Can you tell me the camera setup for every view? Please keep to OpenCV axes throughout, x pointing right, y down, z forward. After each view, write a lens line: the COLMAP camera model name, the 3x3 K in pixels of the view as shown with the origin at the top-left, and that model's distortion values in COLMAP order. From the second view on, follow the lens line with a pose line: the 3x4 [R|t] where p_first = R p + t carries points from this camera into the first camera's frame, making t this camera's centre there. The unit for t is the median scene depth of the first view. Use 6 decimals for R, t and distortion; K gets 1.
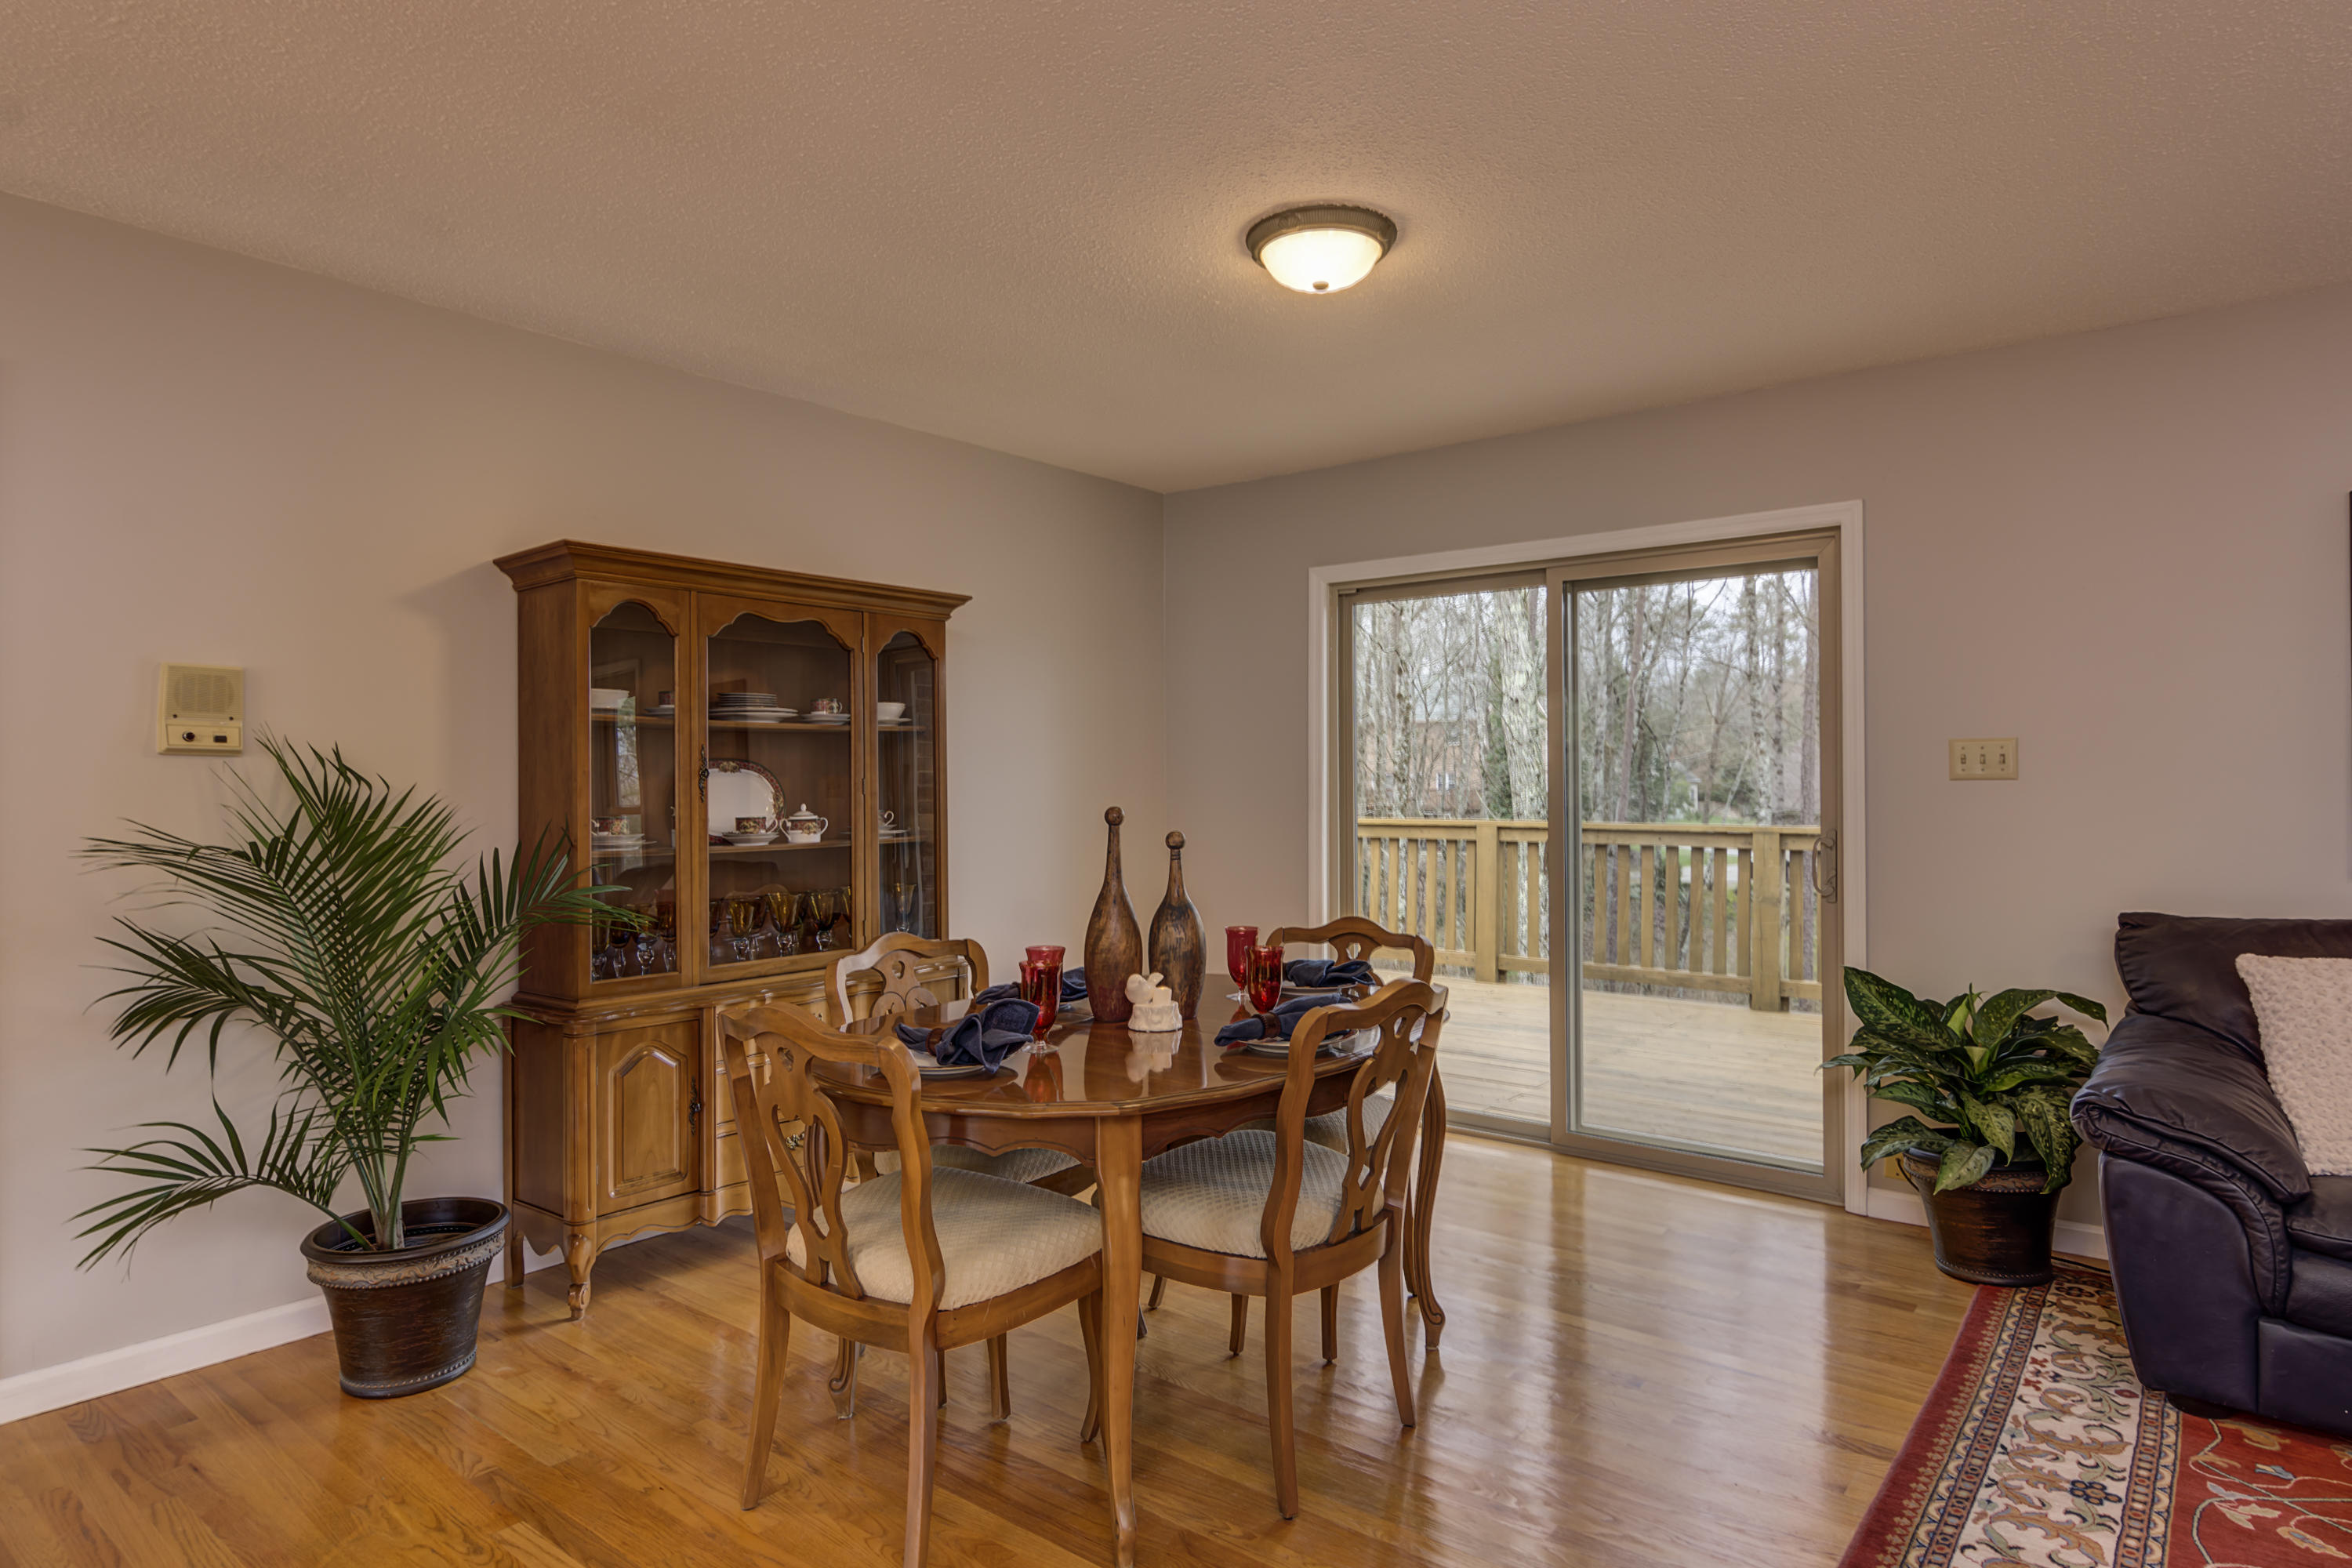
lens RADIAL K [[1344.0, 0, 1188.6], [0, 1344.0, 775.3], [0, 0, 1]] dist [-0.001344, -0.013331]
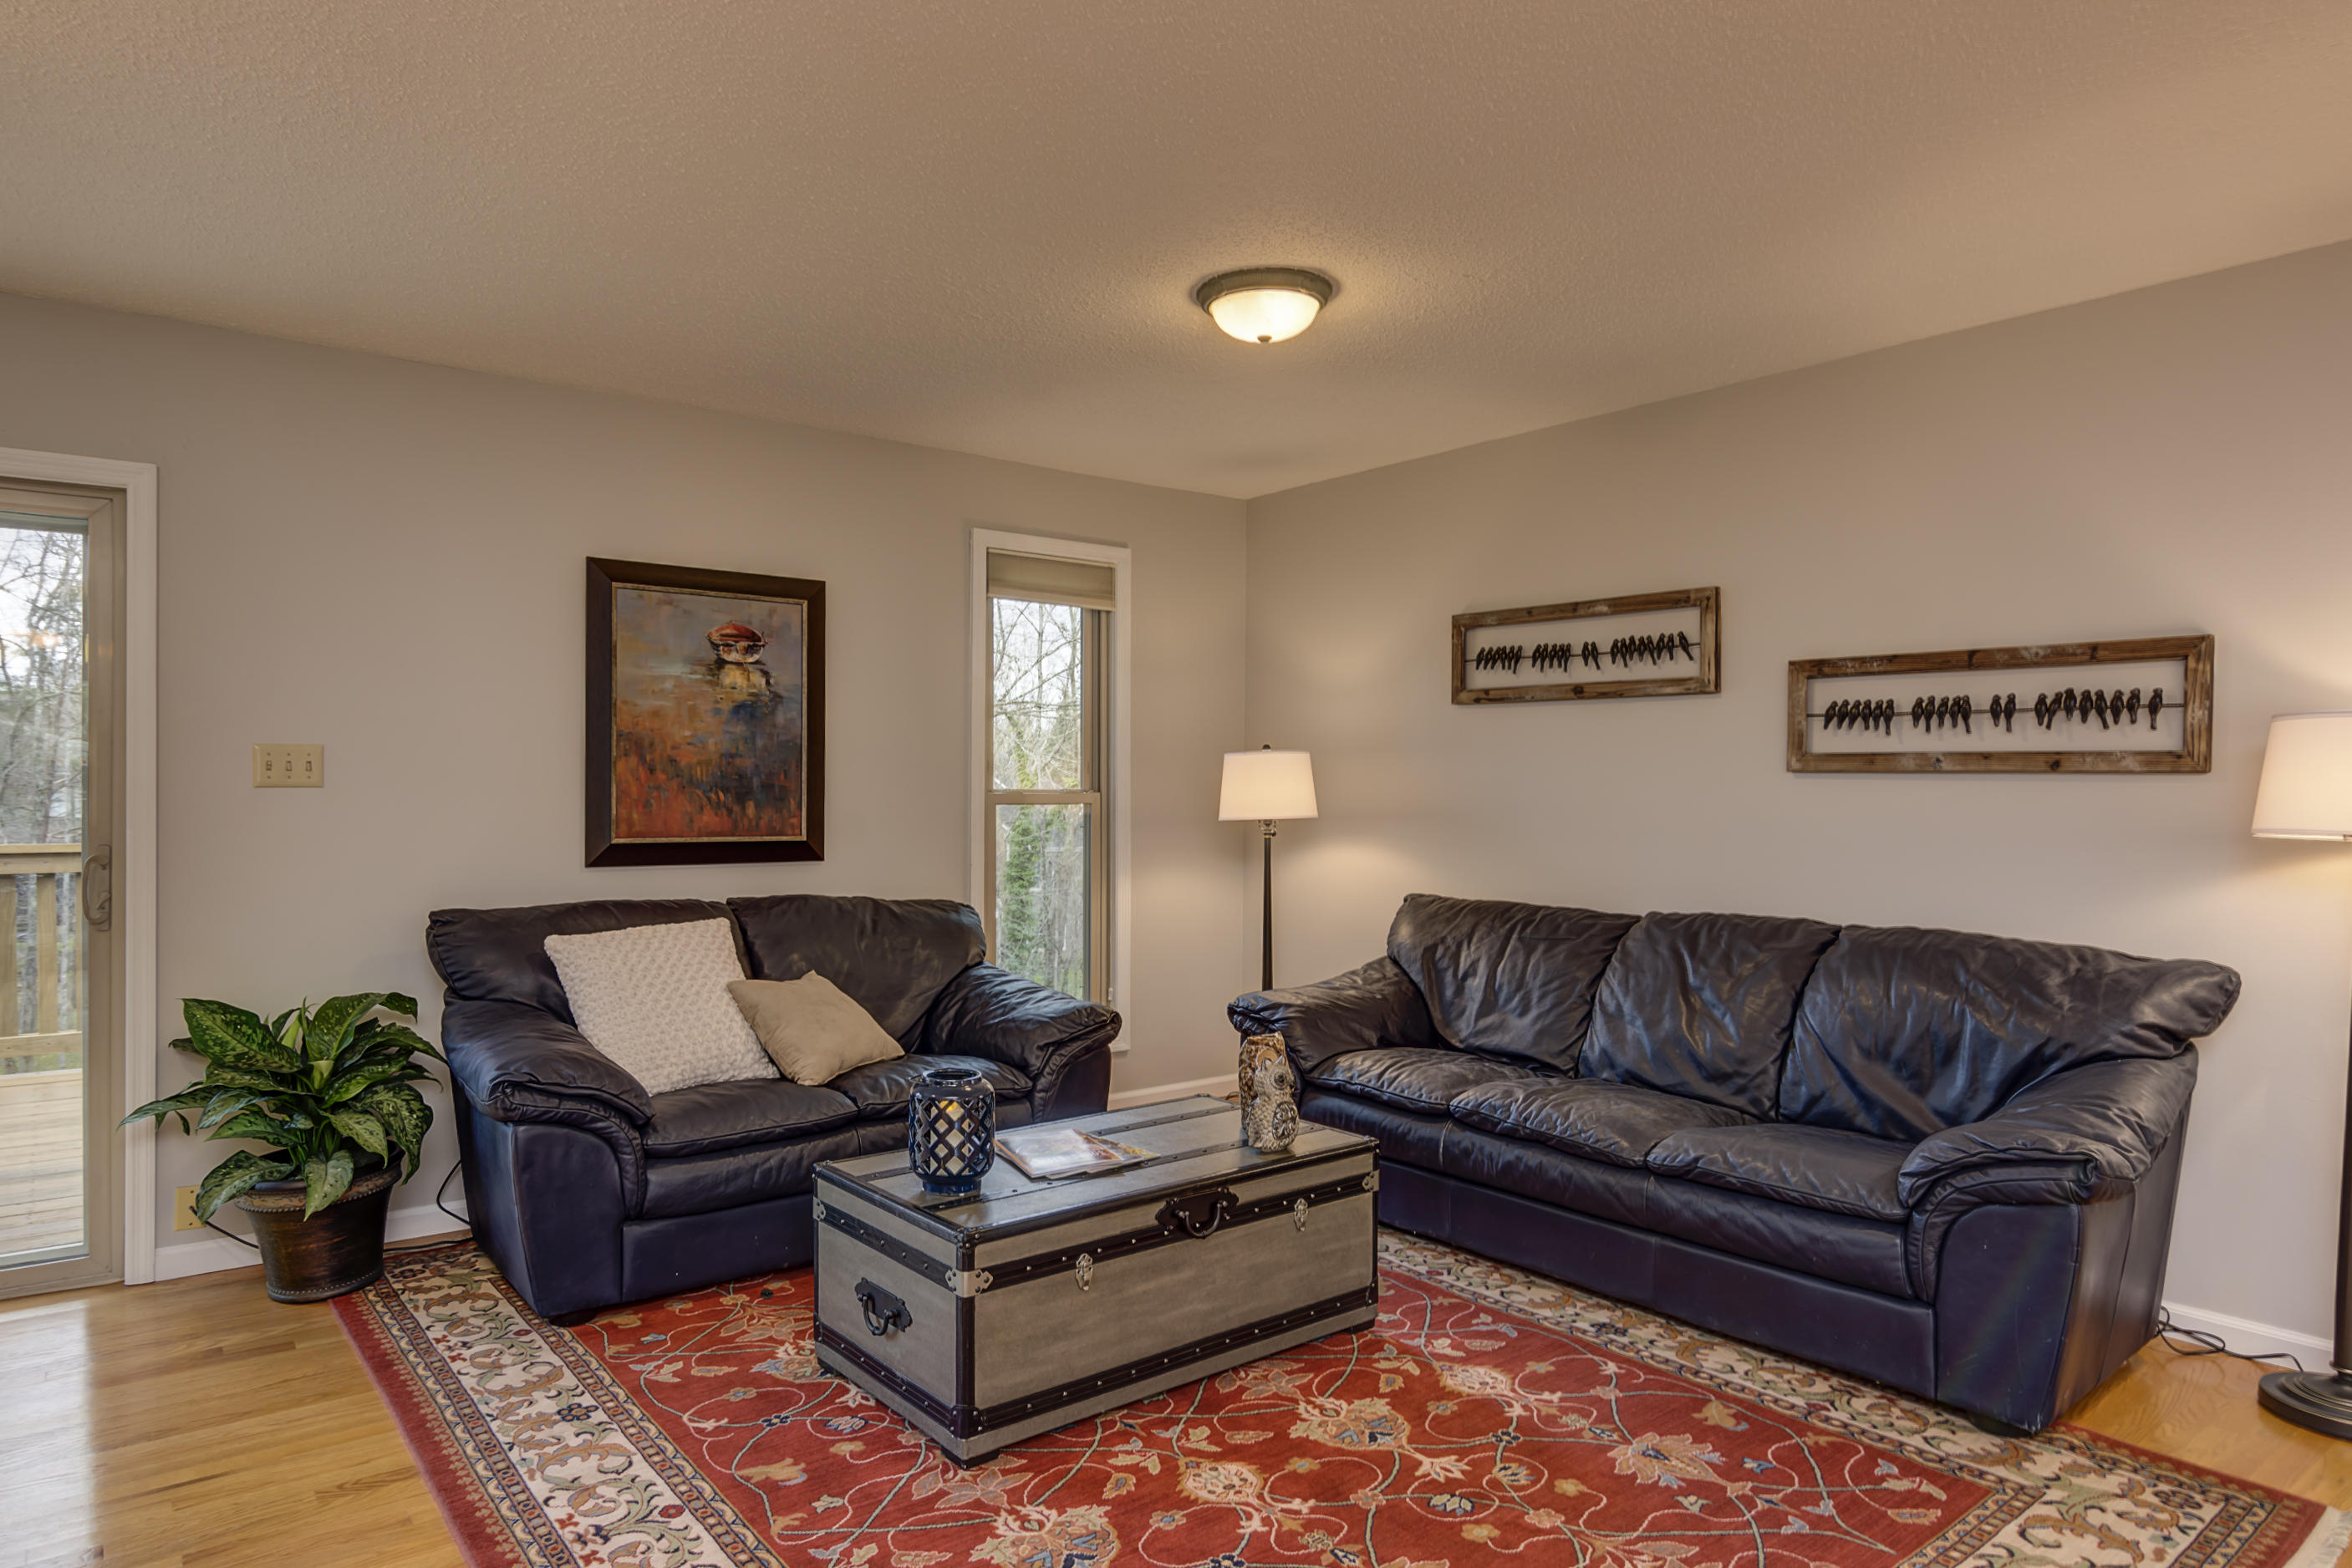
lens RADIAL K [[1371.9, 0, 1176.7], [0, 1371.9, 797.2], [0, 0, 1]] dist [-0.001036, -0.000245]
pose [[0.206168, -0.001920, 0.978515, -0.309100], [-0.013183, 0.999902, 0.004739, -0.003240], [-0.978428, -0.013877, 0.206123, 0.215732]]
